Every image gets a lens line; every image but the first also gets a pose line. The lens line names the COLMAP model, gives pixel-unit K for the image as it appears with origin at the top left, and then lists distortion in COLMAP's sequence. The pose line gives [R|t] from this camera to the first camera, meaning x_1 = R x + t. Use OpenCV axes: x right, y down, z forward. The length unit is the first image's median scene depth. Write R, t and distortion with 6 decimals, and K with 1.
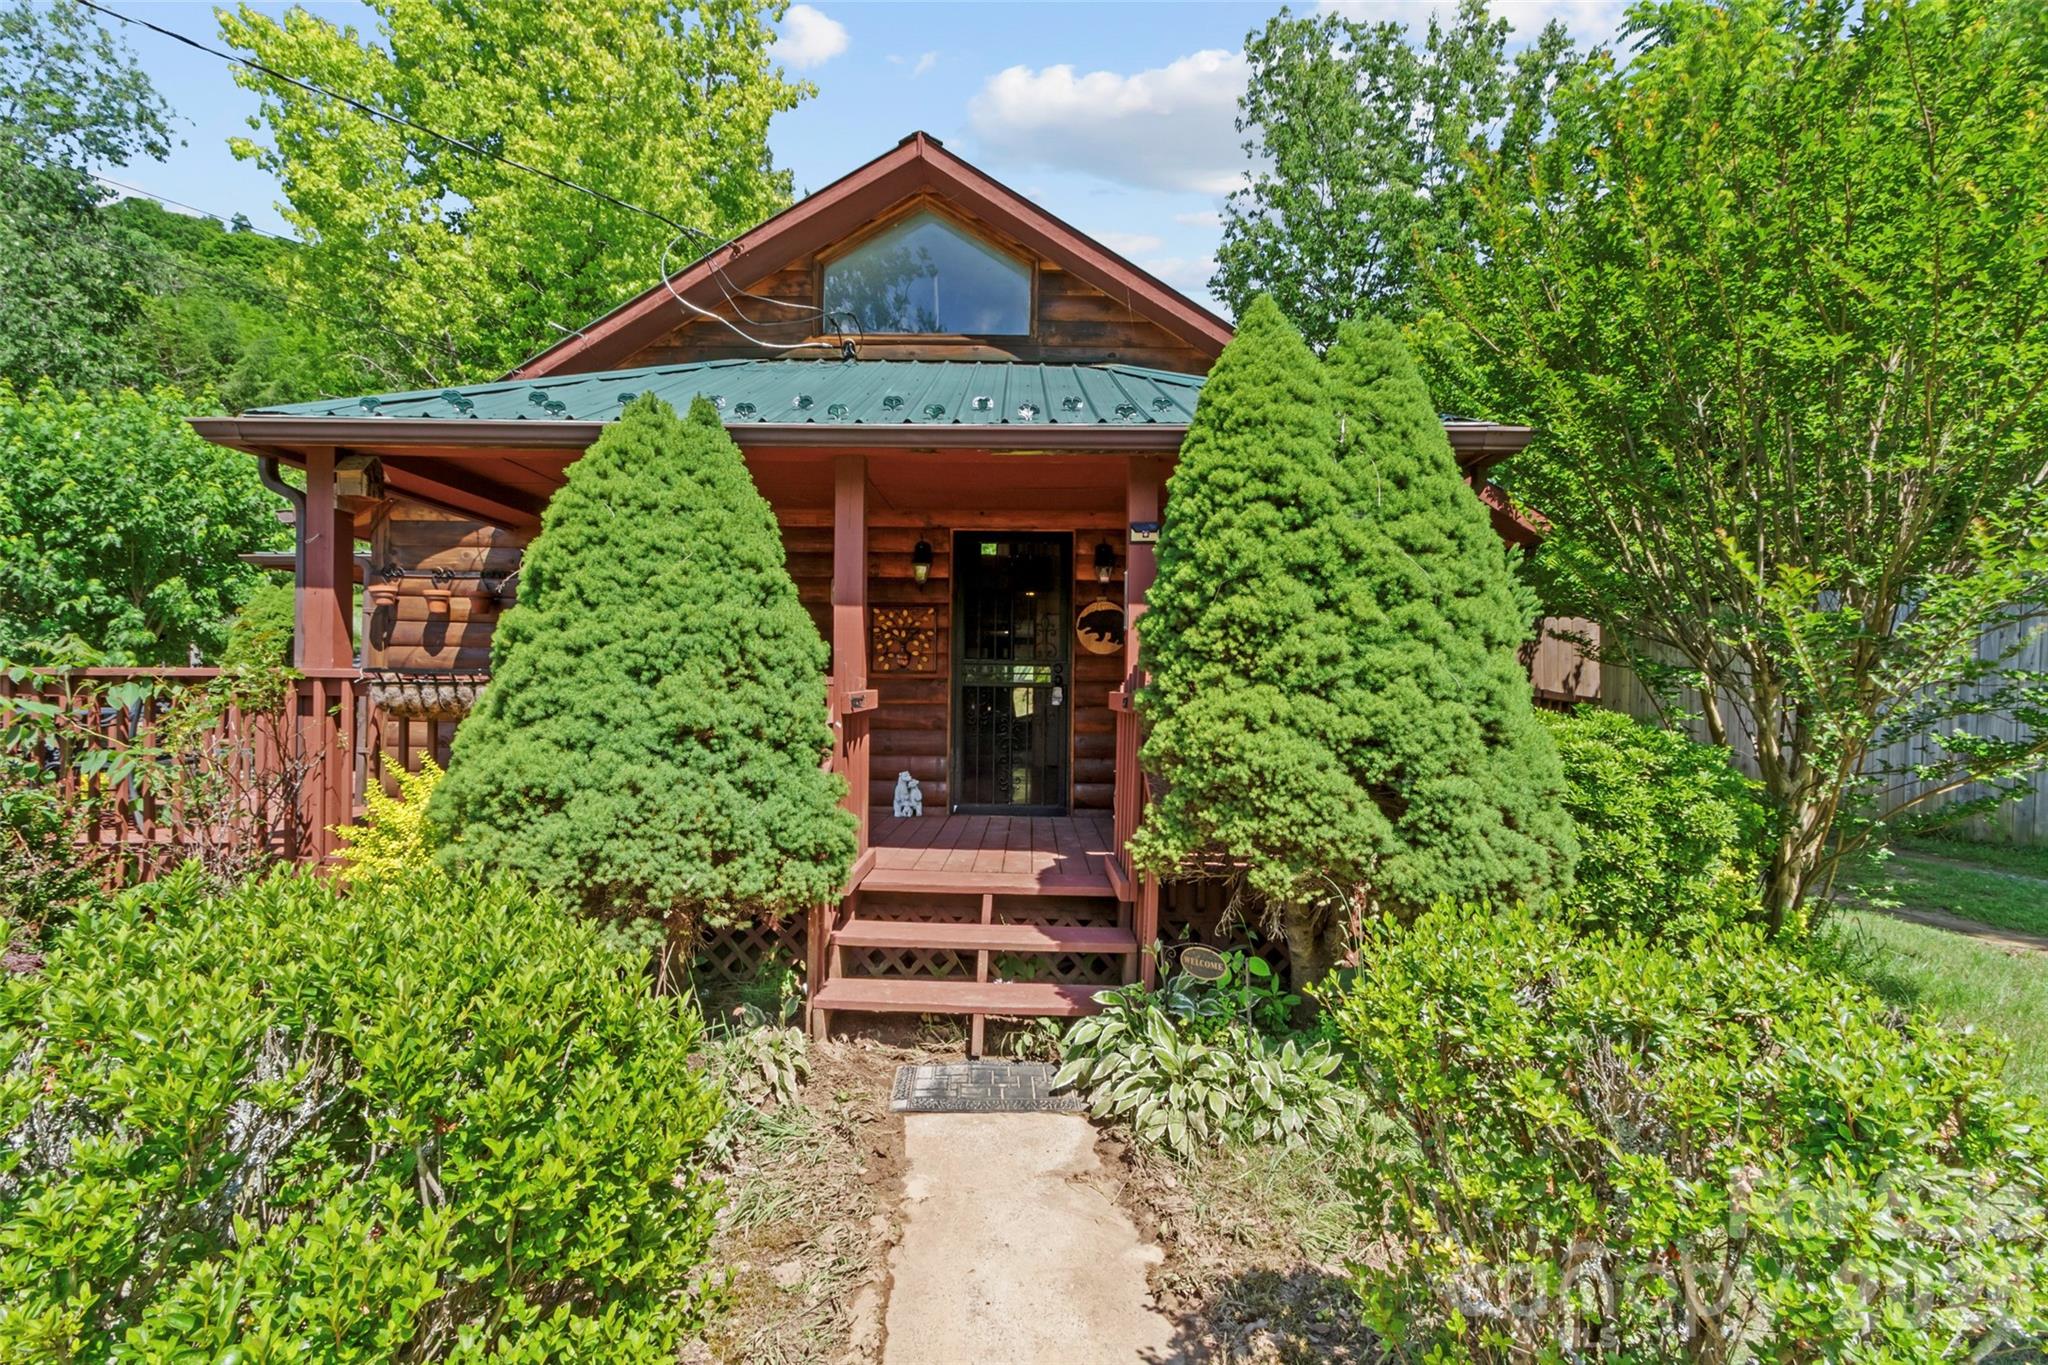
lens RADIAL K [[902.9, 0, 993.6], [0, 902.9, 698.7], [0, 0, 1]] dist [-0.002779, -0.000387]
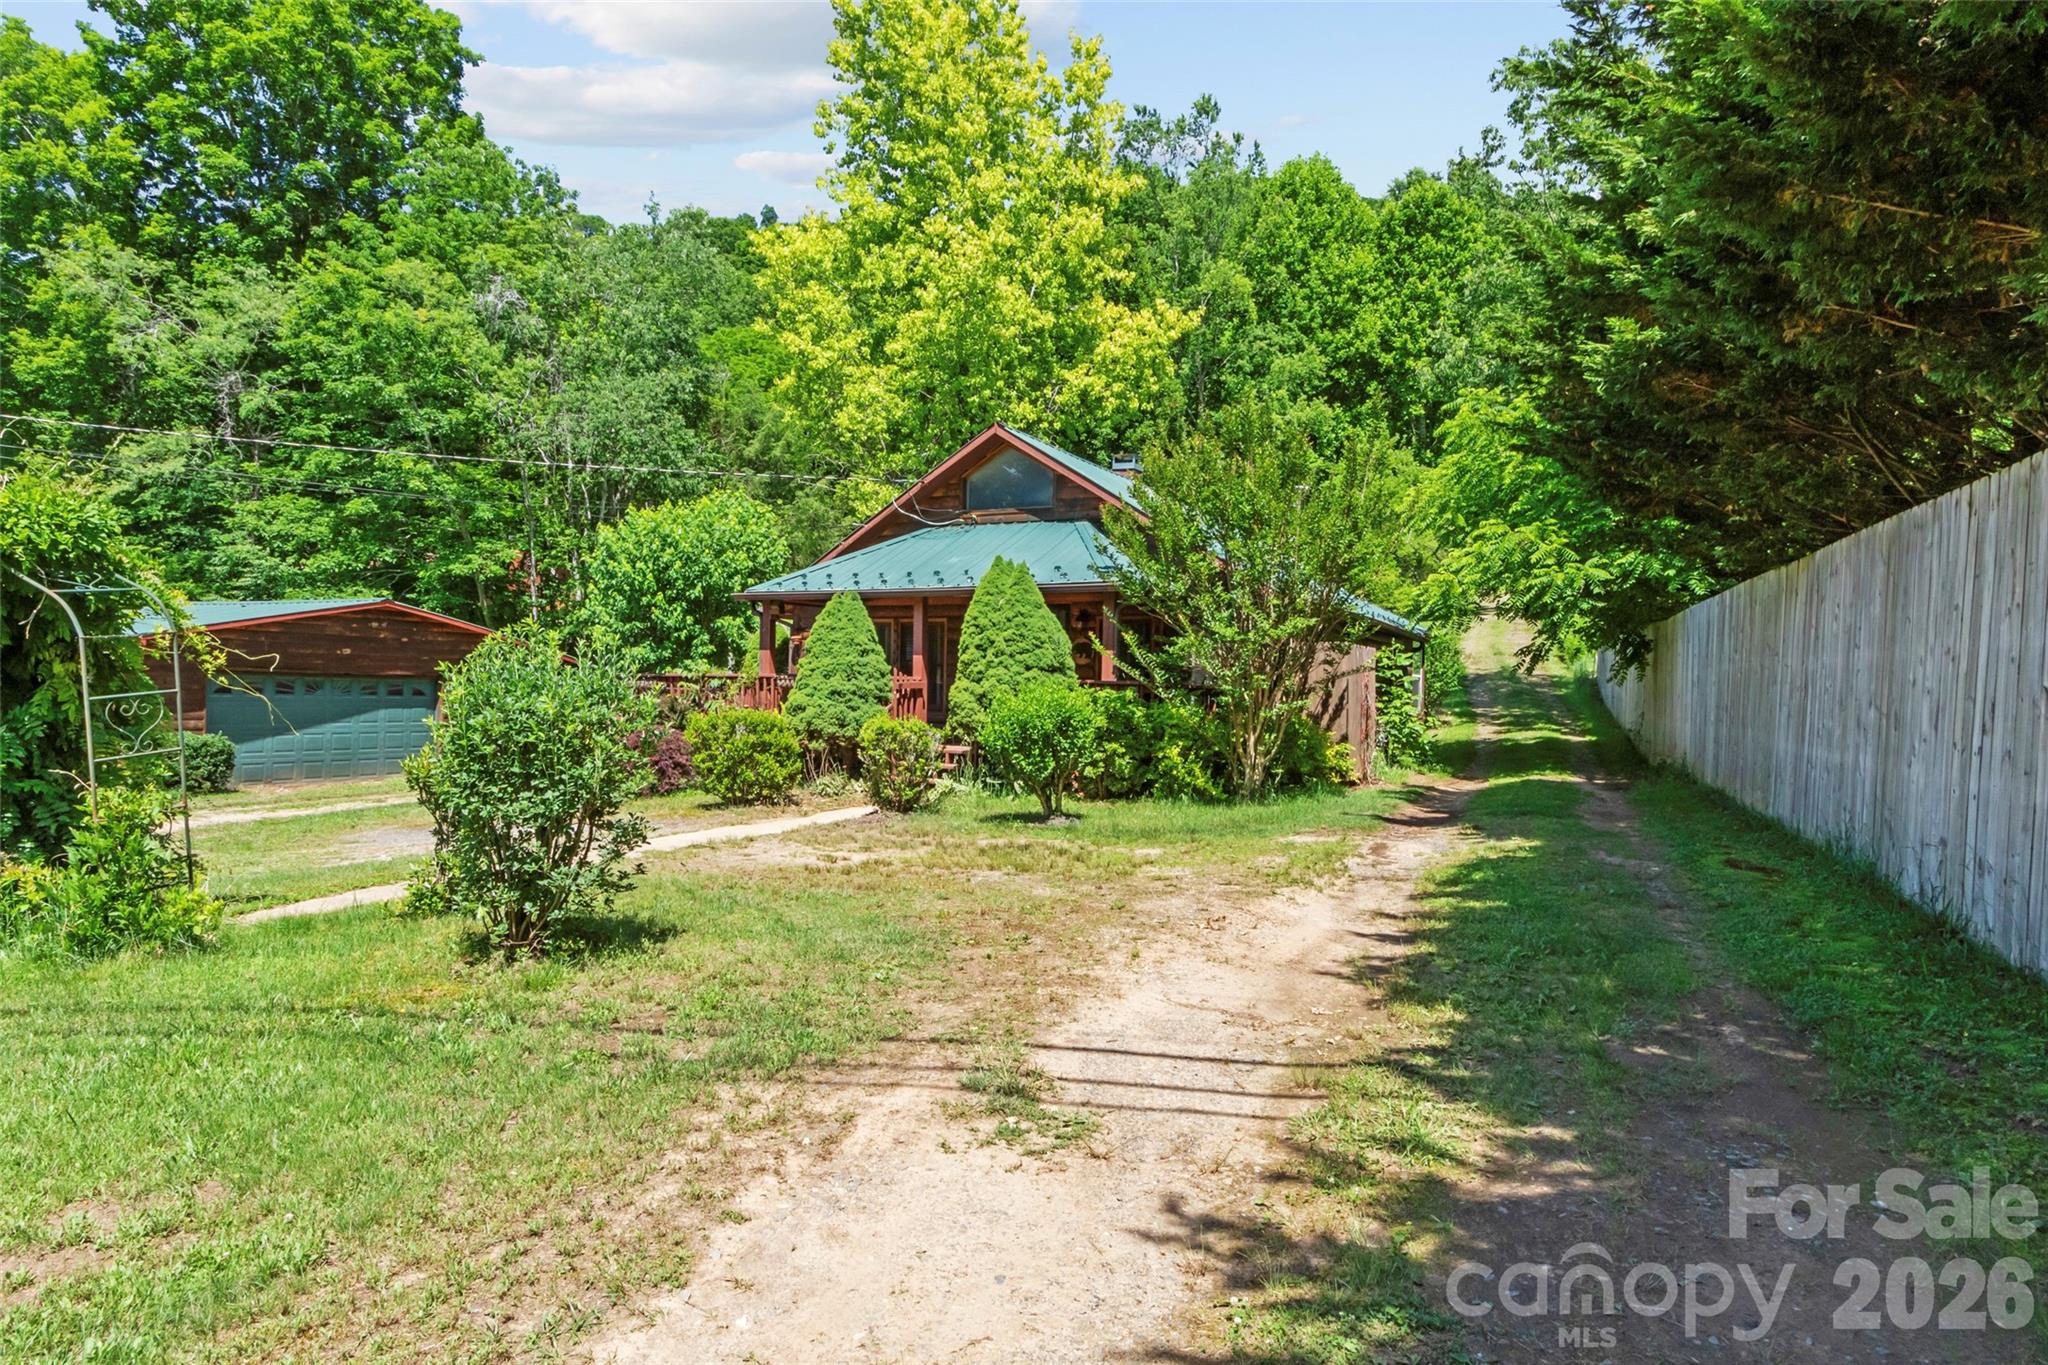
lens RADIAL K [[1223.2, 0, 1018.0], [0, 1223.2, 705.2], [0, 0, 1]] dist [0.000464, 0.000301]
pose [[0.879332, 0.011206, -0.476078, 0.652039], [-0.009301, 0.999937, 0.006356, 0.012470], [0.476119, -0.001161, 0.879380, -0.735320]]
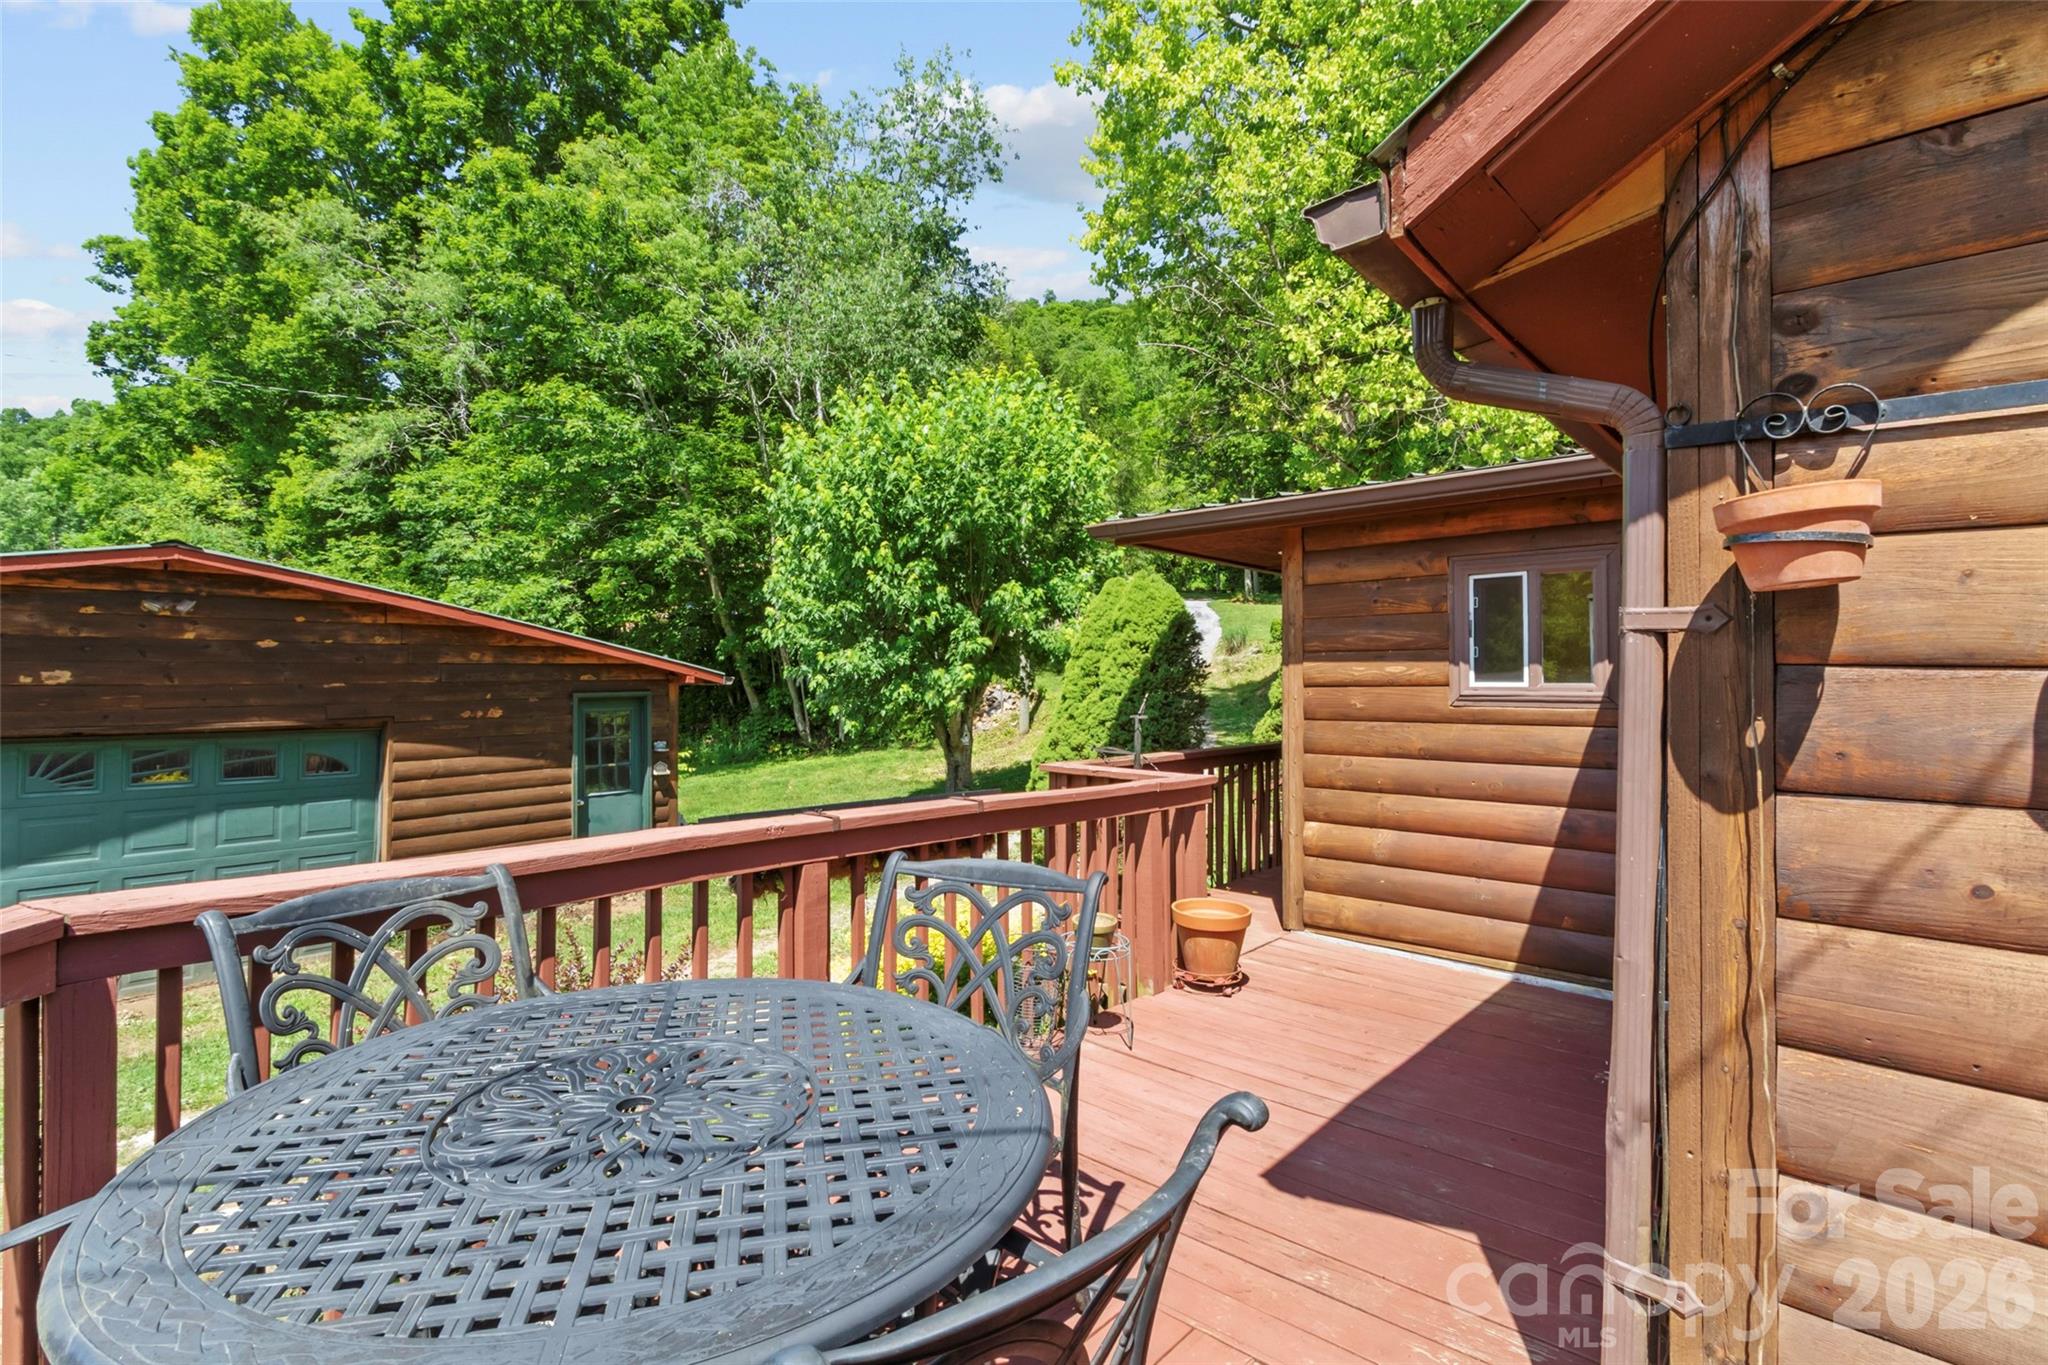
lens RADIAL K [[955.1, 0, 1030.5], [0, 955.1, 643.9], [0, 0, 1]] dist [-0.001017, -0.000043]
pose [[0.753013, -0.029668, -0.657337, -0.334546], [0.004986, 0.999212, -0.039387, -0.043005], [0.657987, 0.026382, 0.752567, 0.374145]]
